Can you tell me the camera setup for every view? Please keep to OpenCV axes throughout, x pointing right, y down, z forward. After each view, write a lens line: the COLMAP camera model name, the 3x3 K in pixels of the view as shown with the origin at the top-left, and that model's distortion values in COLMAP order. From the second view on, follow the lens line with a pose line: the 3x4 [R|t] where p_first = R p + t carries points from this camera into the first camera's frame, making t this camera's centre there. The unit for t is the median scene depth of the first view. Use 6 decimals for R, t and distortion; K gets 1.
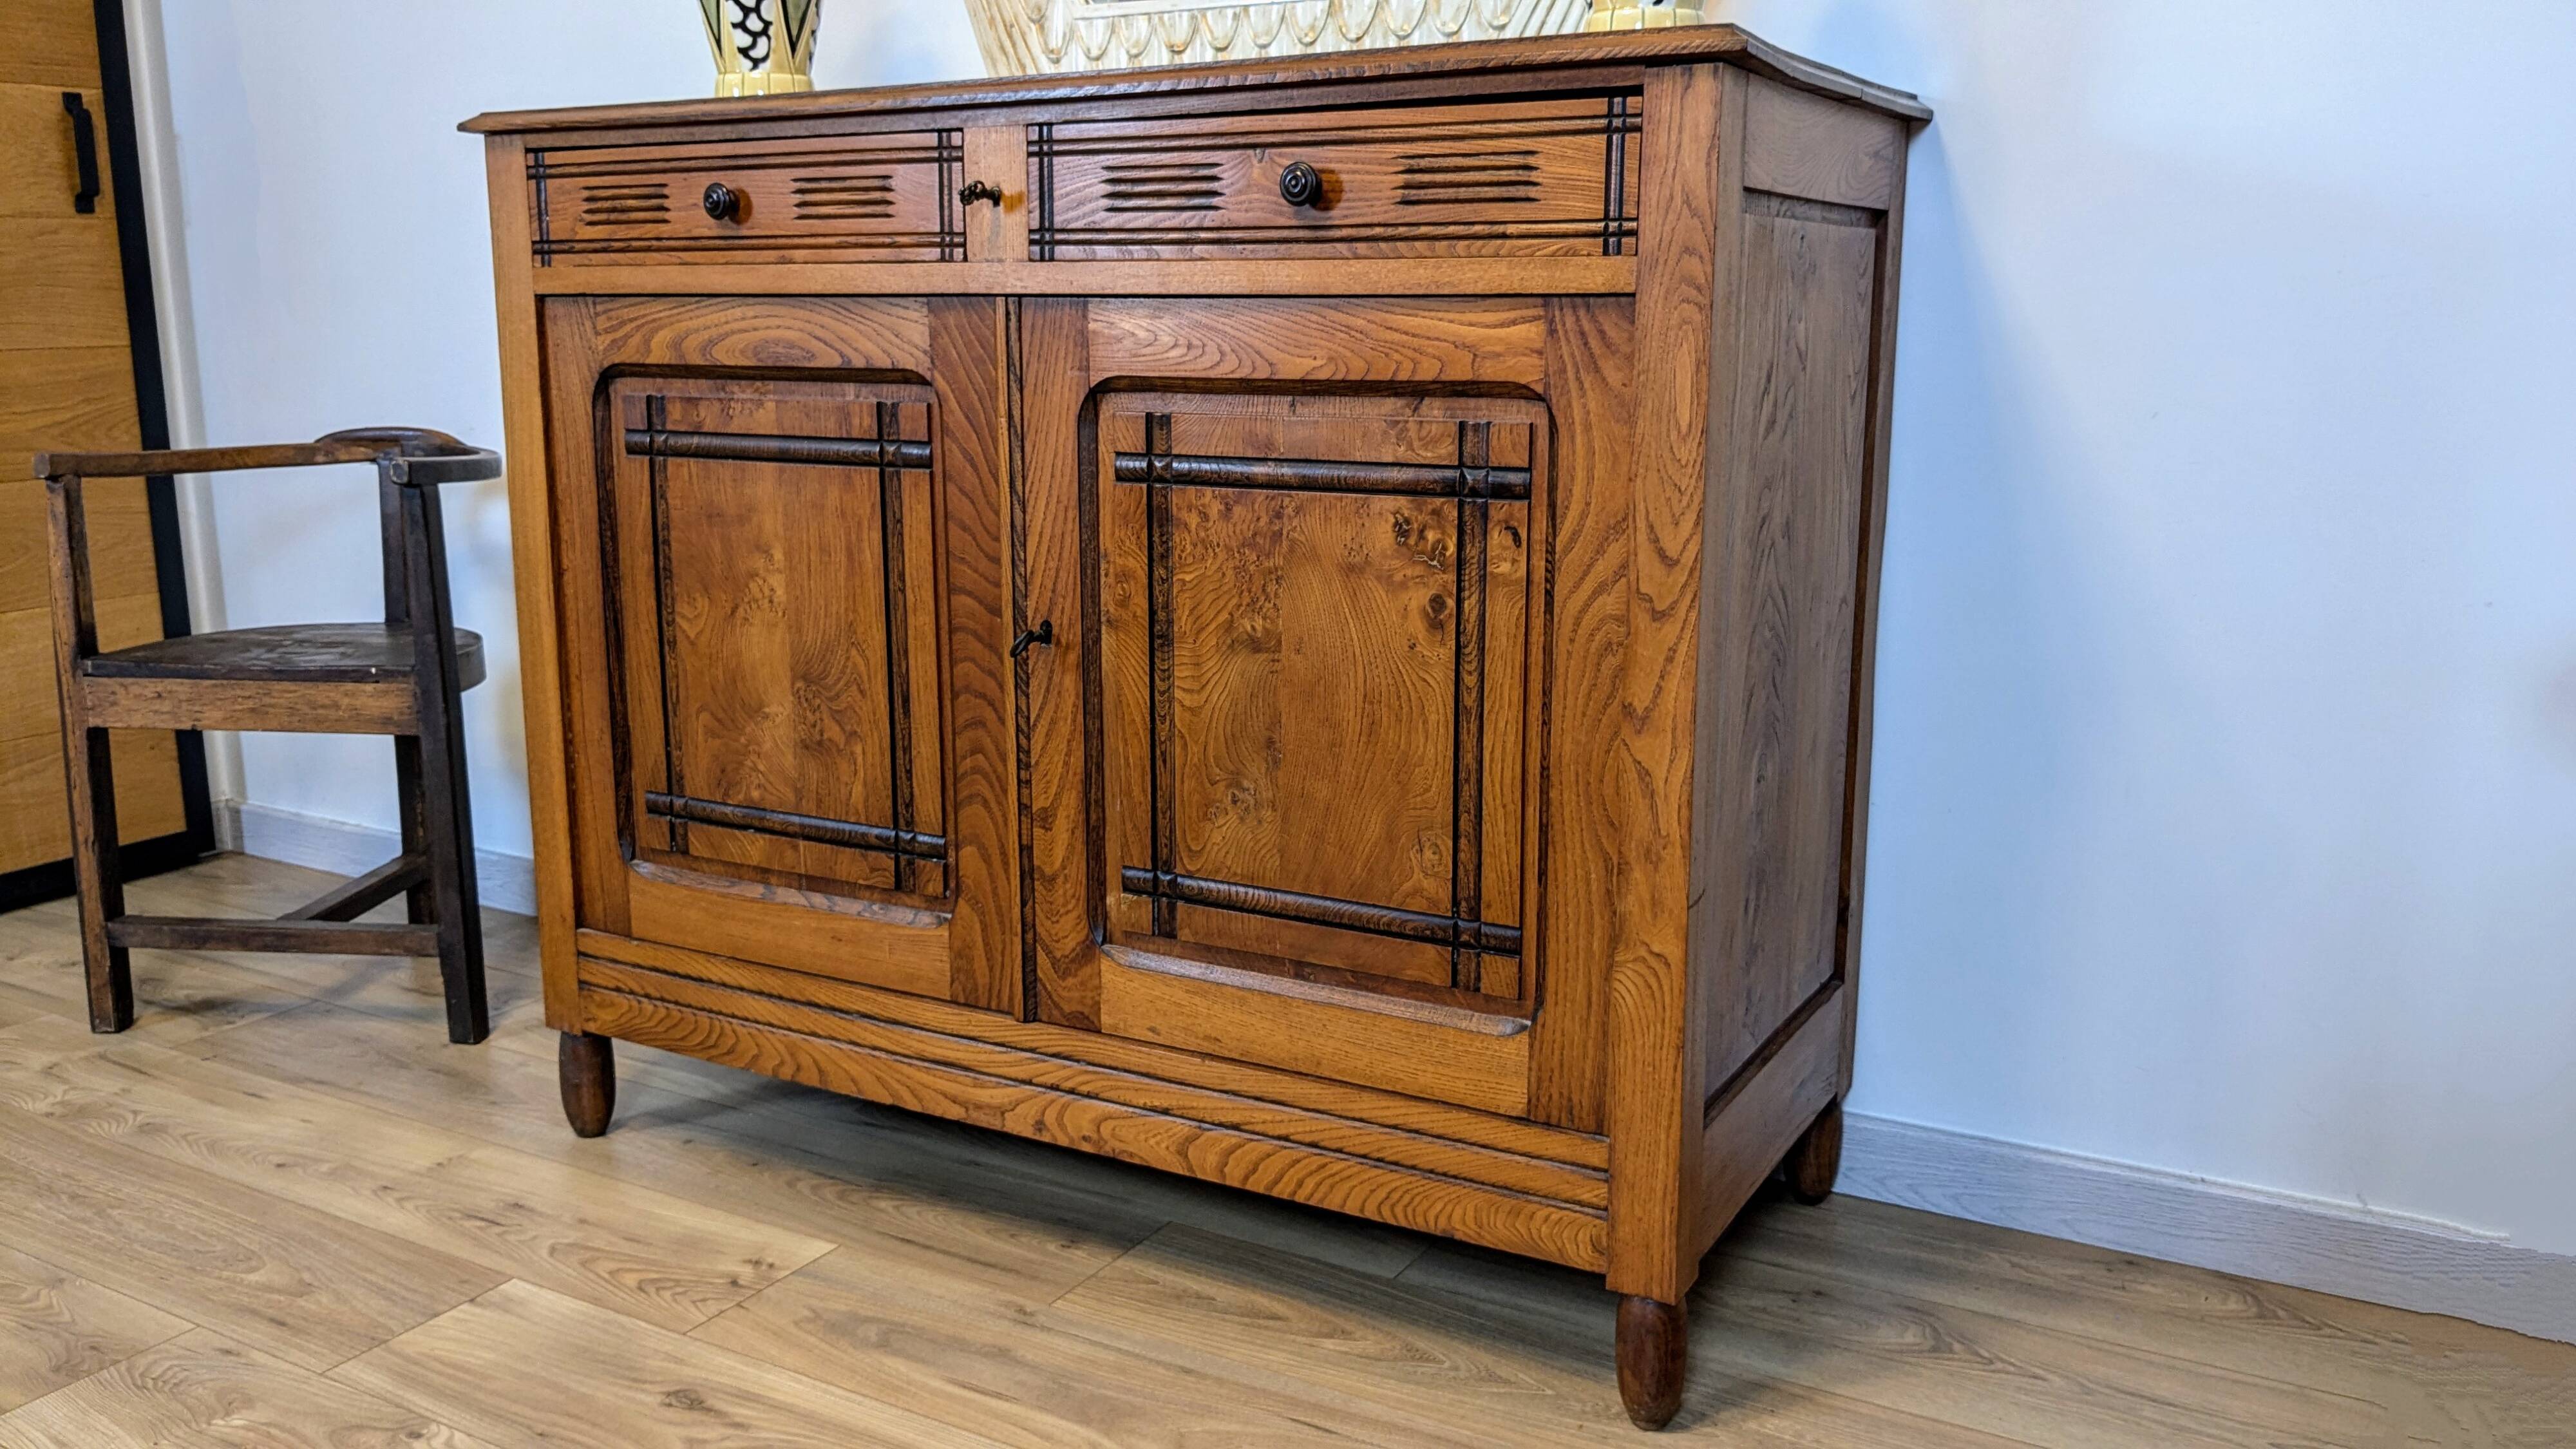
lens RADIAL K [[2039.8, 0, 1295.5], [0, 2039.8, 727.4], [0, 0, 1]] dist [0.106843, -0.284246]
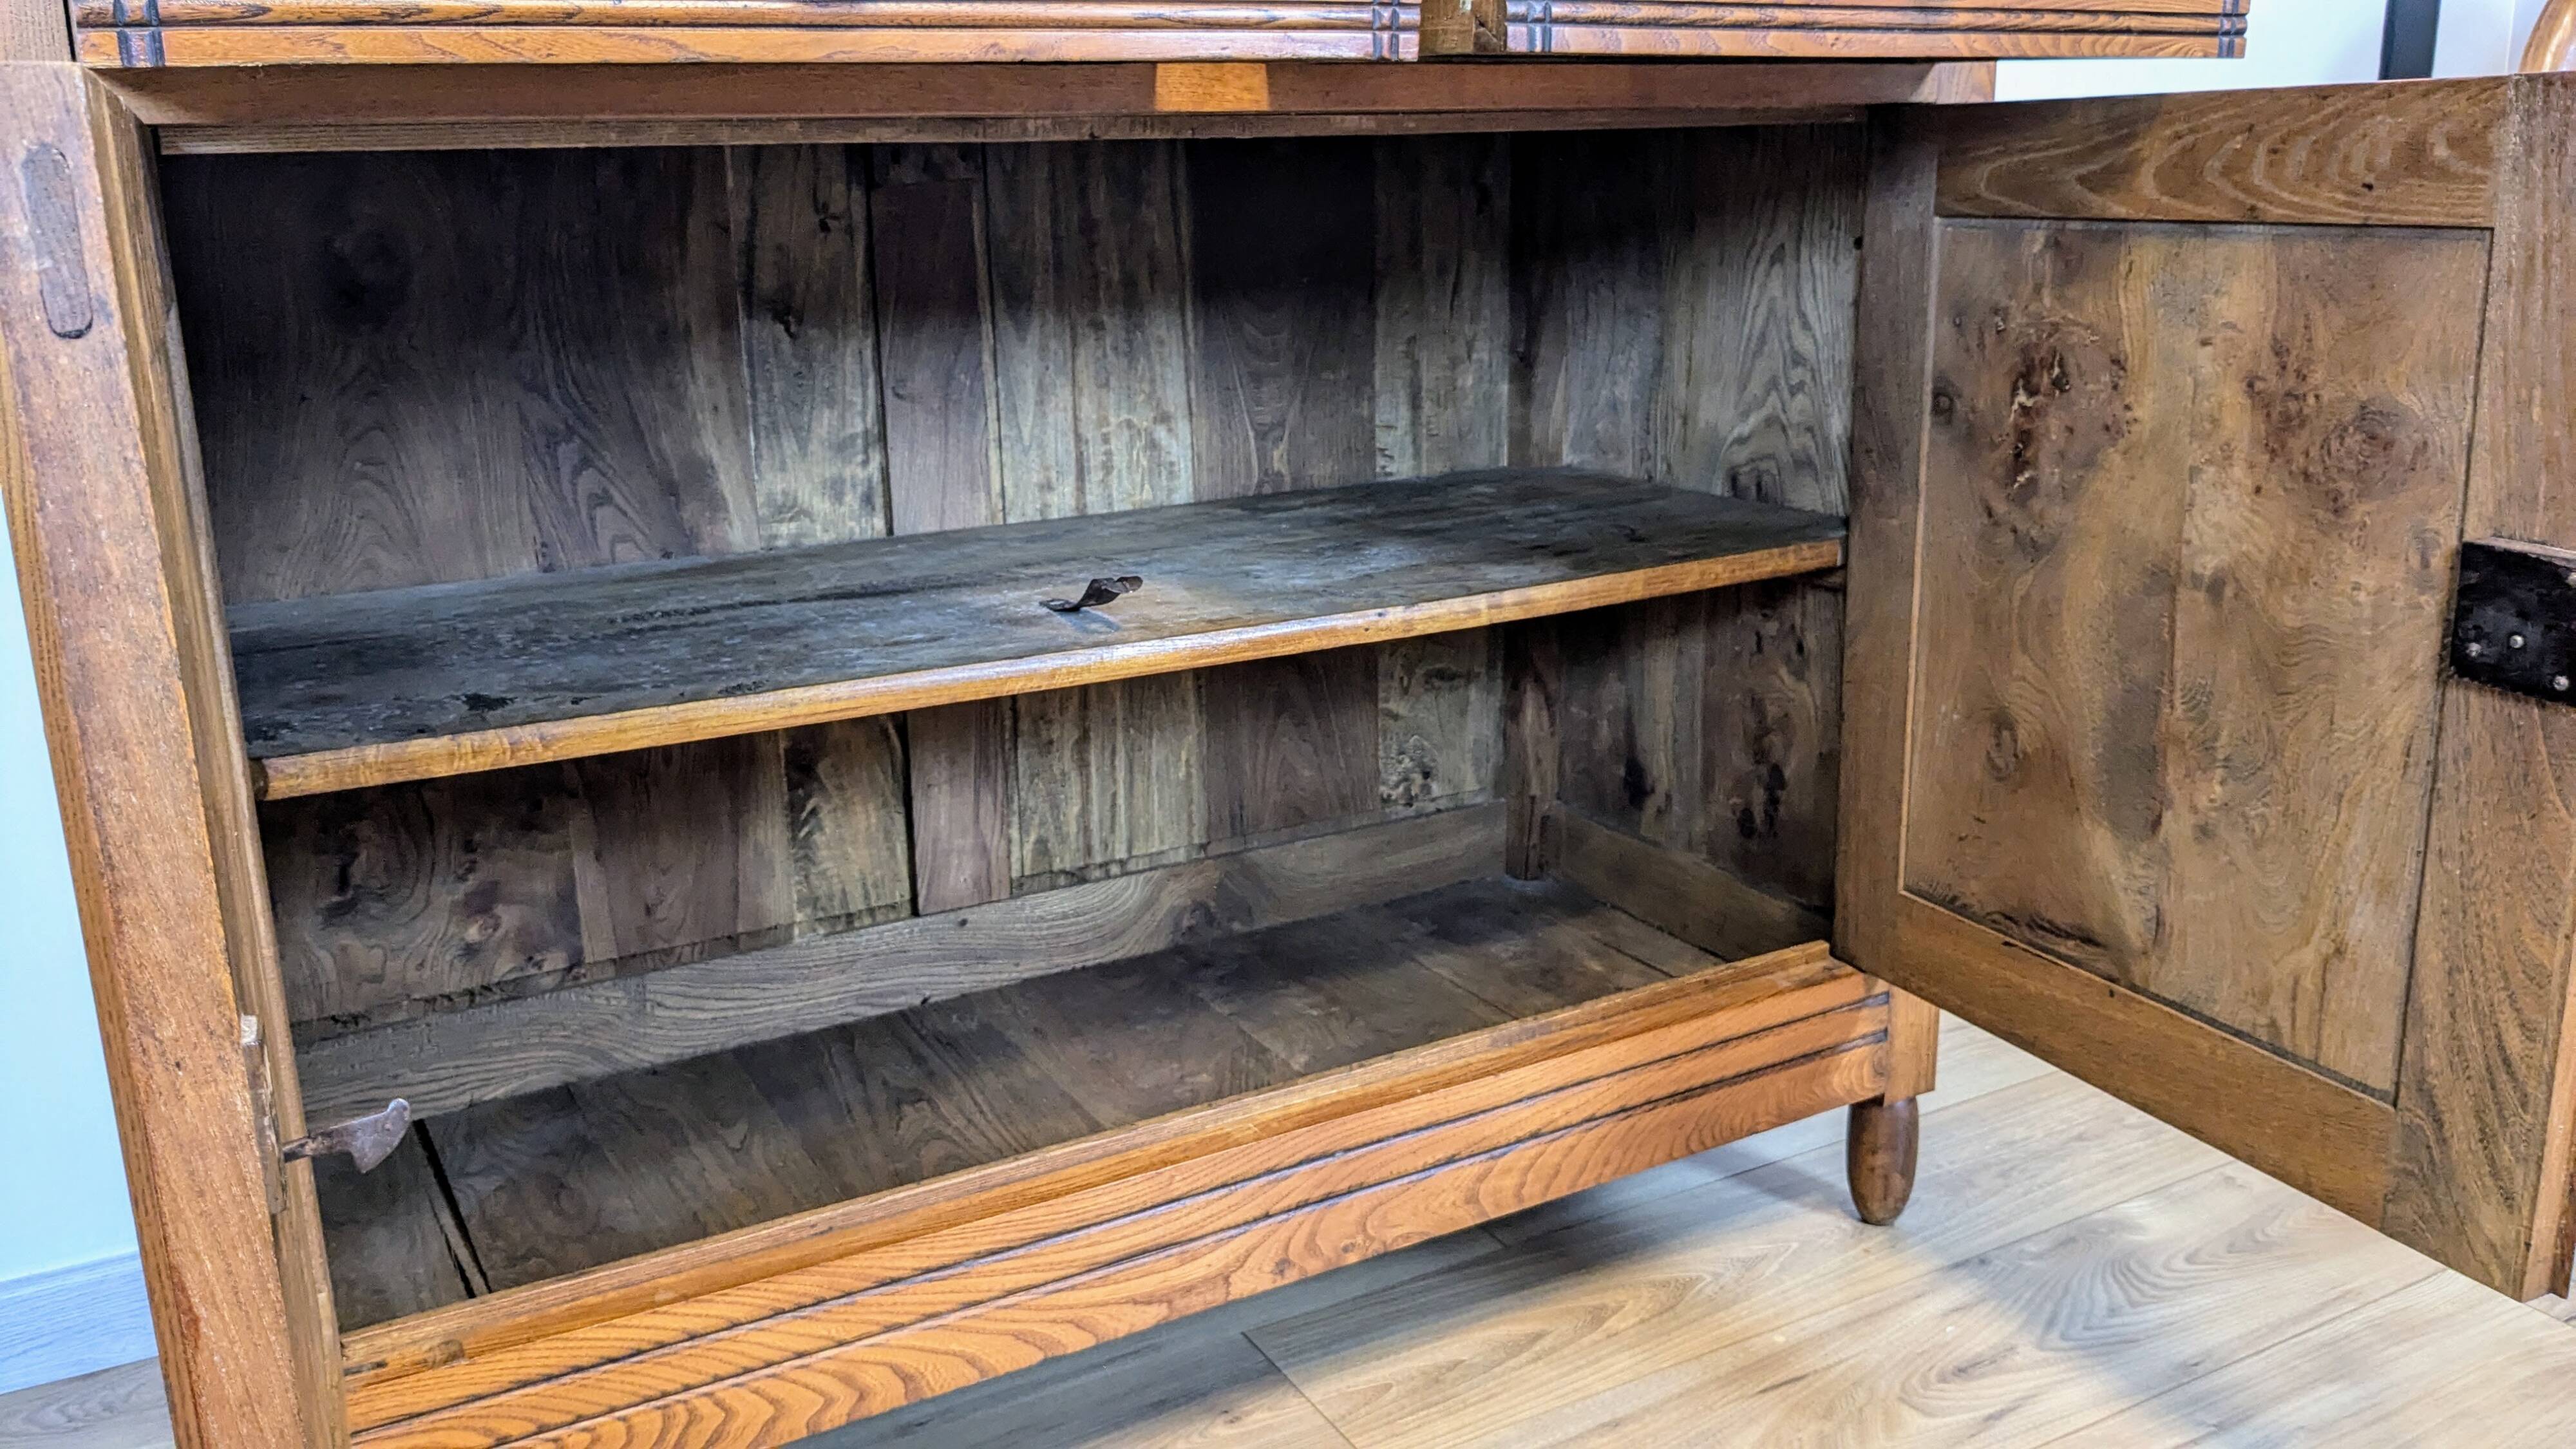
lens RADIAL K [[2056.9, 0, 1252.6], [0, 2056.9, 701.8], [0, 0, 1]] dist [0.048714, -0.092977]
pose [[0.524392, -0.229497, 0.819966, -0.721476], [0.193255, 0.969940, 0.147881, -0.117547], [-0.829256, 0.080915, 0.552980, 0.613358]]
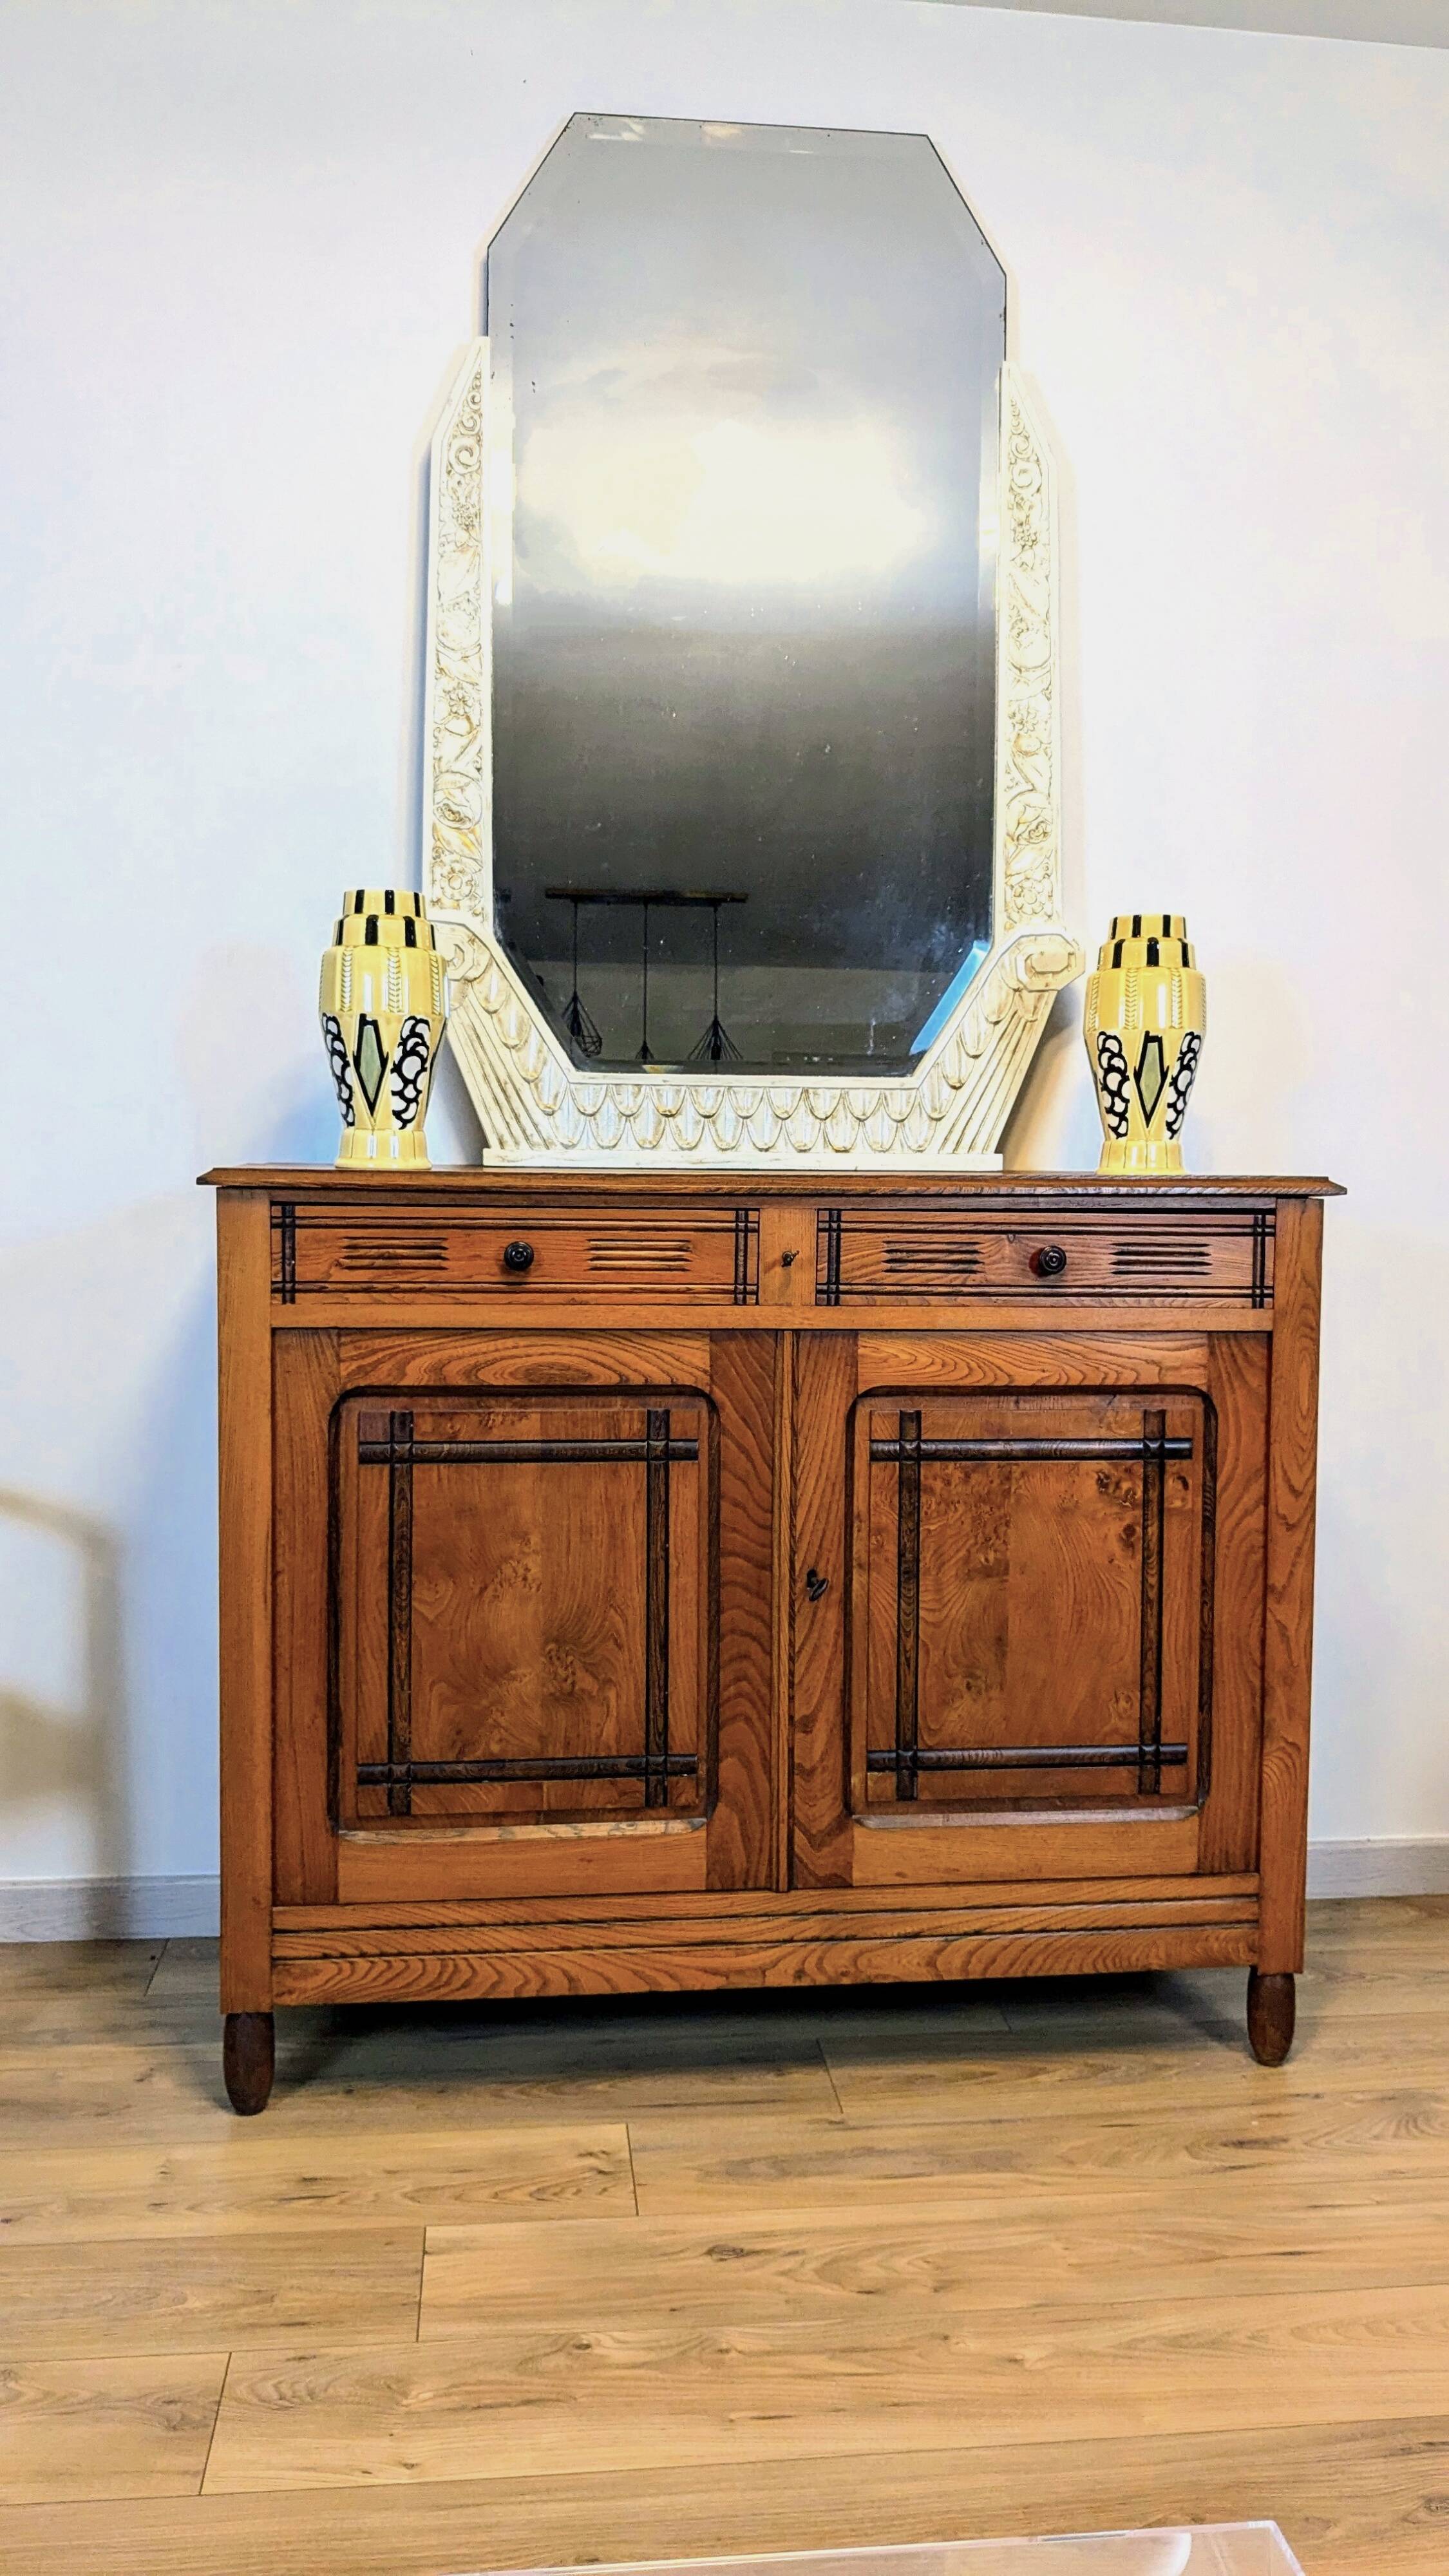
lens RADIAL K [[2037.3, 0, 742.1], [0, 2037.3, 1295.5], [0, 0, 1]] dist [0.096525, -0.263788]
pose [[0.801047, -0.033639, 0.597655, -0.935053], [0.106832, 0.990425, -0.087442, -0.117008], [-0.588991, 0.133894, 0.796971, -0.040541]]
